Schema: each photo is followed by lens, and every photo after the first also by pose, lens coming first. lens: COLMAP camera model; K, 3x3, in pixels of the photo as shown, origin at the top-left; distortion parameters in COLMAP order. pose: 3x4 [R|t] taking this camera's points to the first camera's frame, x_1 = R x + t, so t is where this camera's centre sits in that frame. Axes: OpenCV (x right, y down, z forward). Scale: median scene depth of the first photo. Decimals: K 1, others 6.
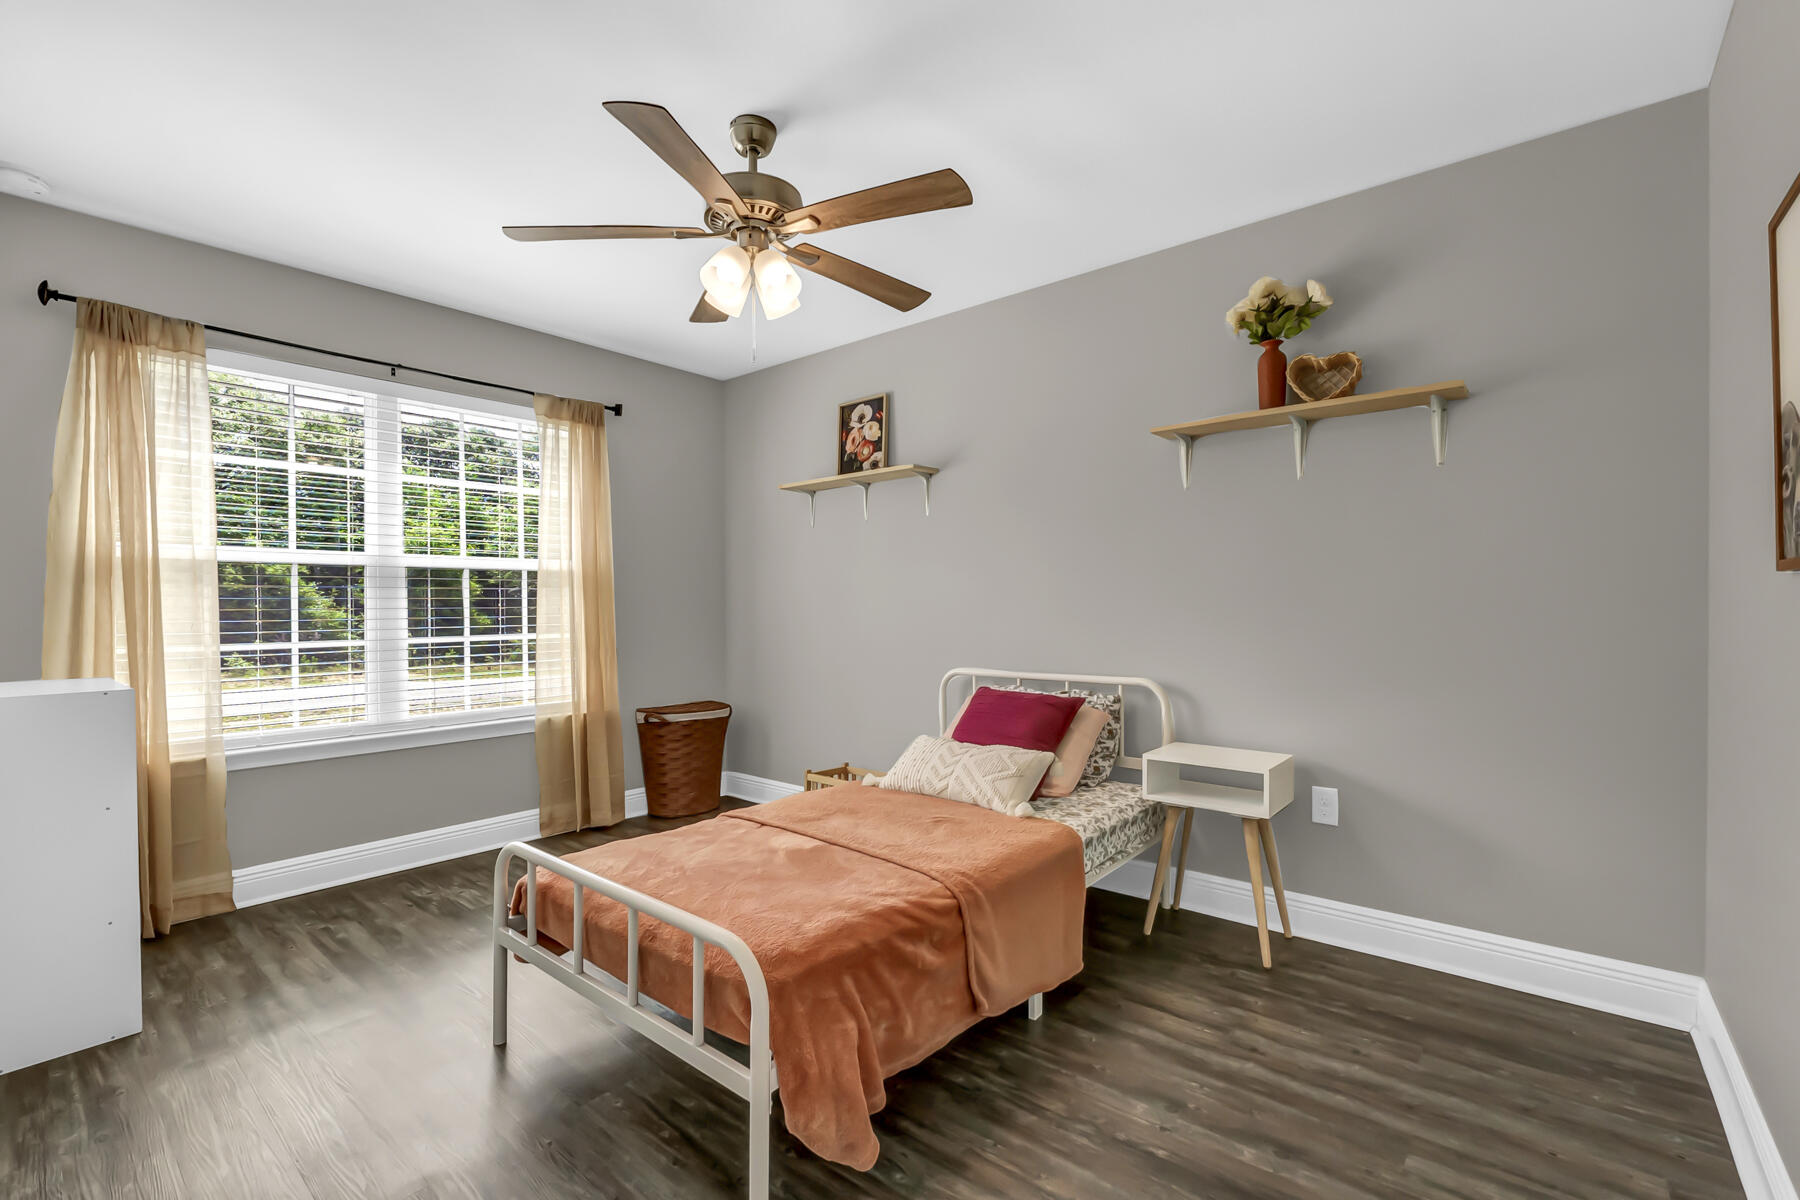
lens RADIAL K [[795.0, 0, 900.7], [0, 795.0, 618.8], [0, 0, 1]] dist [-0.001864, -0.000457]
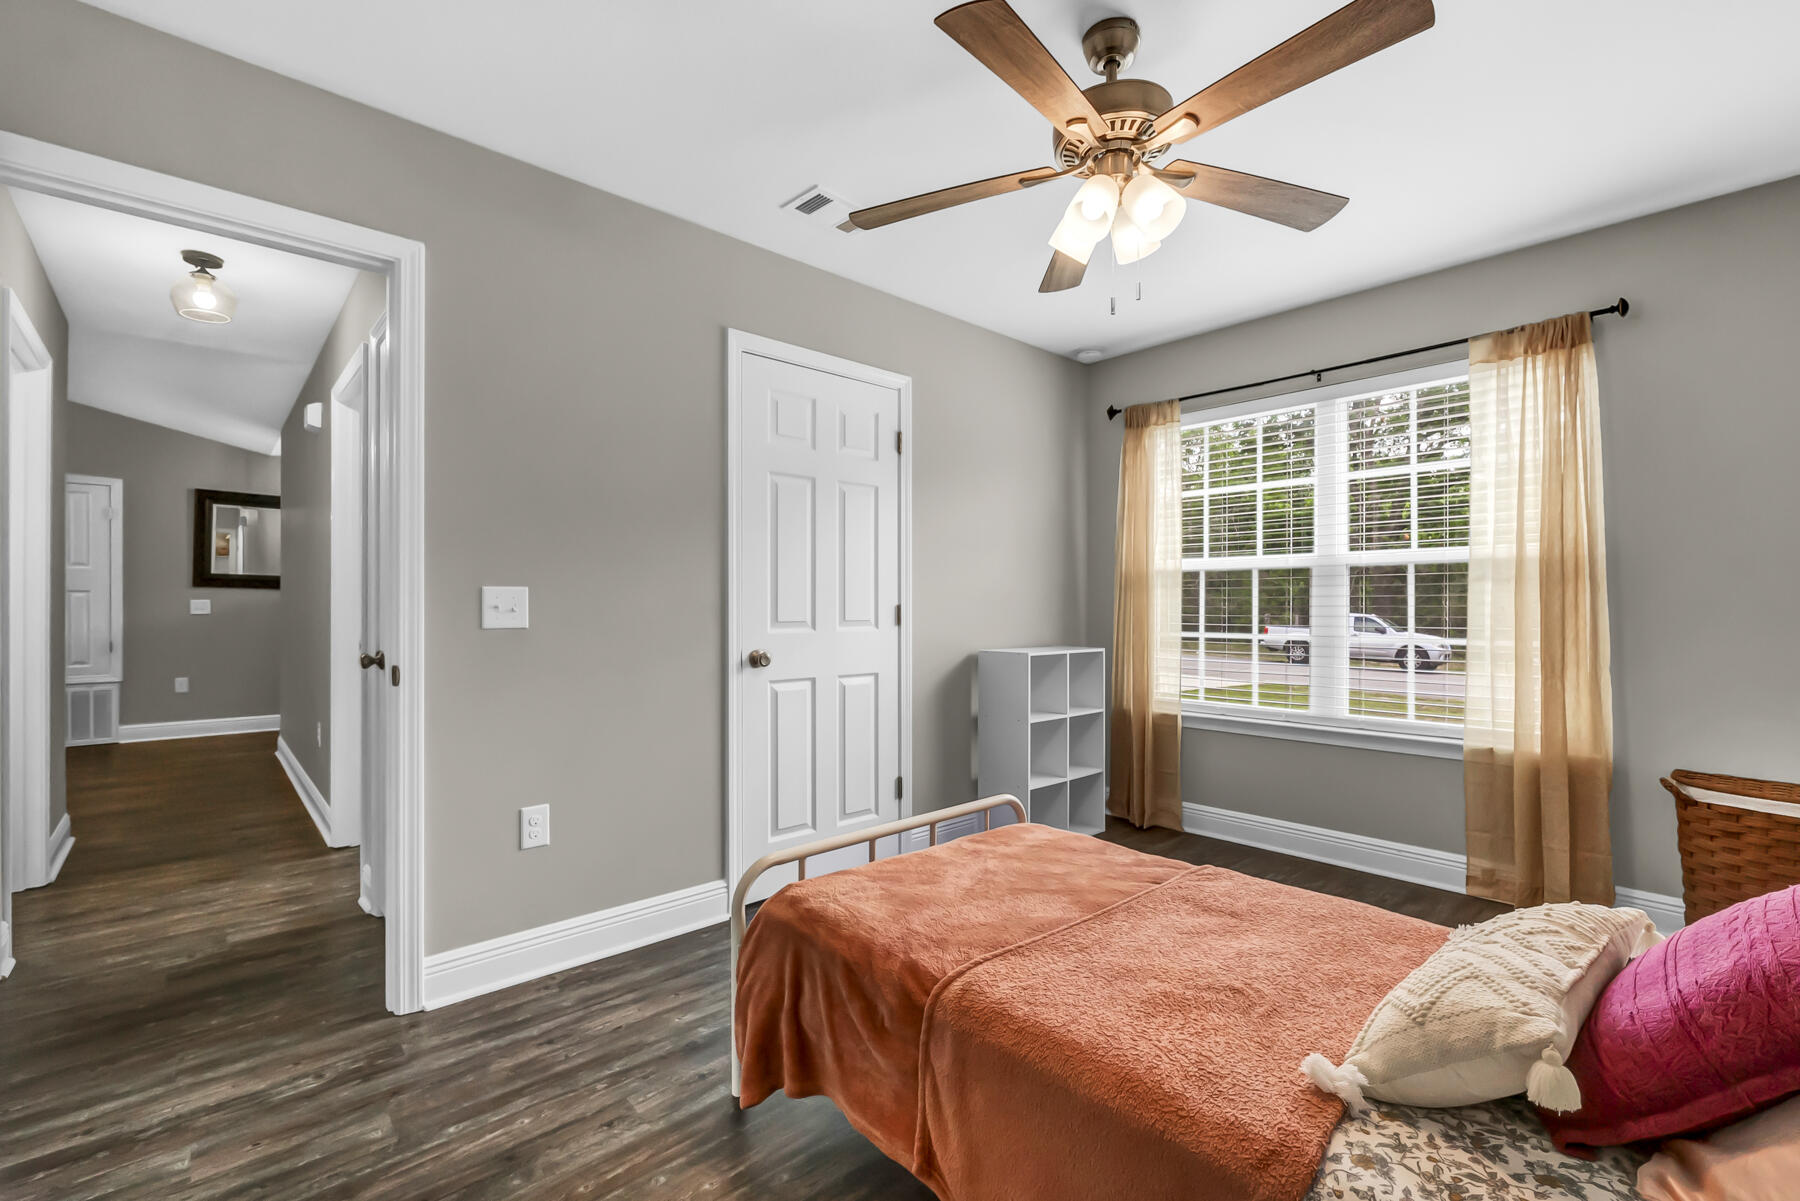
lens RADIAL K [[792.4, 0, 896.9], [0, 792.4, 598.2], [0, 0, 1]] dist [-0.000010, 0.000116]
pose [[-0.137267, -0.002438, -0.990531, 0.458259], [-0.012874, 0.999917, -0.000677, -0.015113], [0.990450, 0.012659, -0.137287, 0.596968]]
